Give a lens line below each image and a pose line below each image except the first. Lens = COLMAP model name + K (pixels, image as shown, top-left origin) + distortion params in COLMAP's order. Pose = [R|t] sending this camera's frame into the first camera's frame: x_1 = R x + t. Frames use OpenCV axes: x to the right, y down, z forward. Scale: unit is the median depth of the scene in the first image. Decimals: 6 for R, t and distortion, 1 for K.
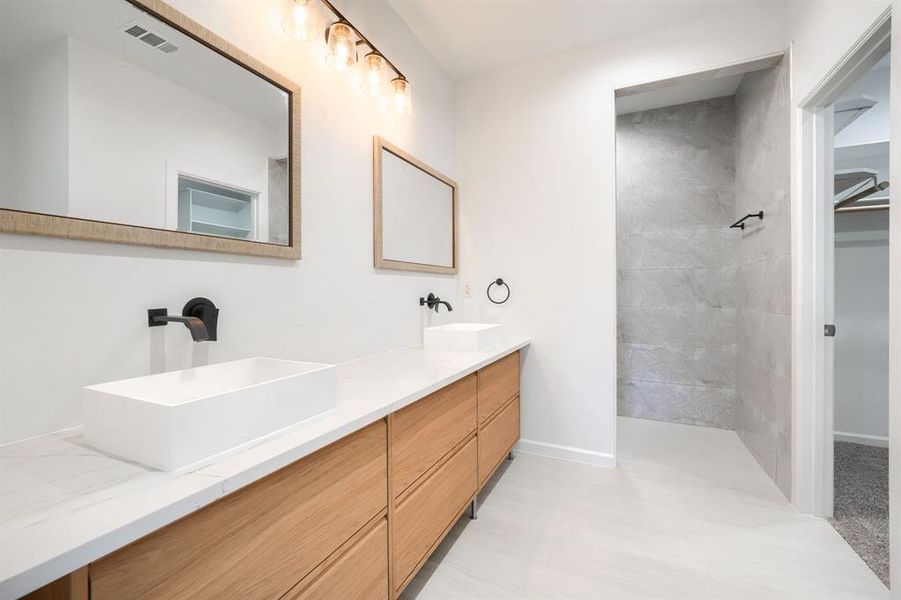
lens RADIAL K [[383.7, 0, 457.6], [0, 383.7, 295.9], [0, 0, 1]] dist [-0.002037, 0.000181]
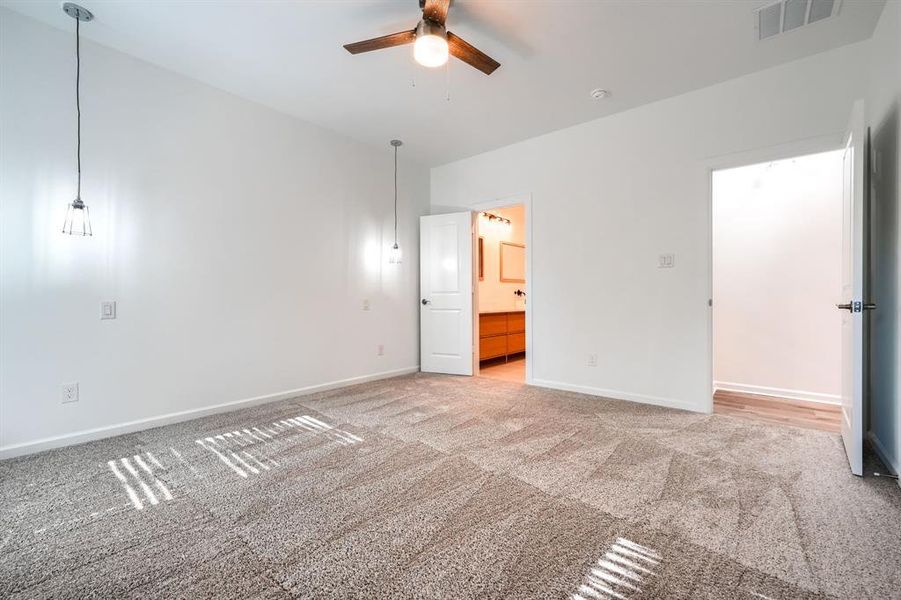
lens RADIAL K [[365.8, 0, 450.5], [0, 365.8, 300.0], [0, 0, 1]] dist [-0.001150, -0.000082]
pose [[0.963214, 0.001298, -0.268734, 0.172252], [-0.000686, 0.999997, 0.002371, 0.062931], [0.268736, -0.002100, 0.963211, -1.744577]]
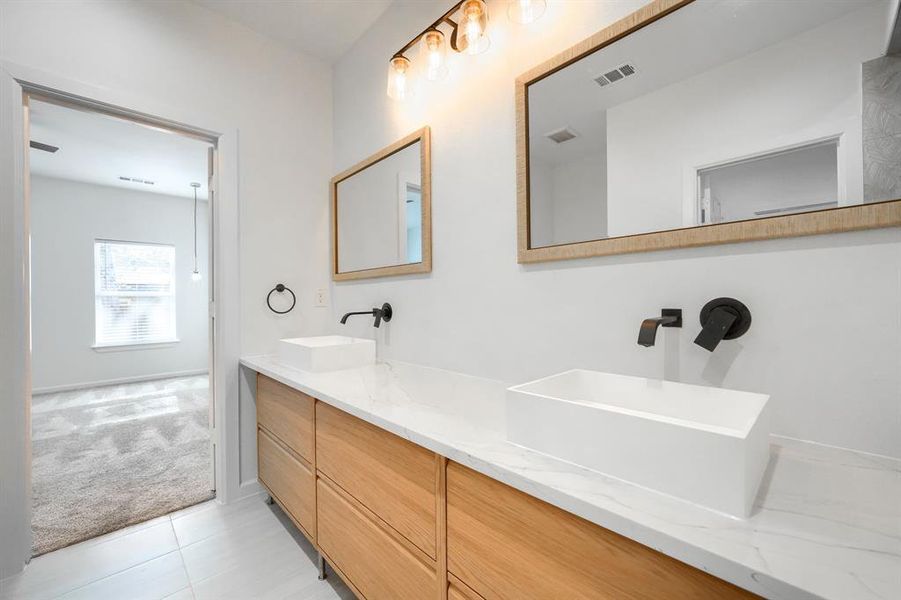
lens RADIAL K [[365.8, 0, 450.5], [0, 365.8, 300.0], [0, 0, 1]] dist [-0.001150, -0.000082]
pose [[-0.365195, 0.010475, -0.930872, 0.487421], [0.017133, 0.999843, 0.004529, -0.006485], [0.930773, -0.014294, -0.365317, 1.146281]]
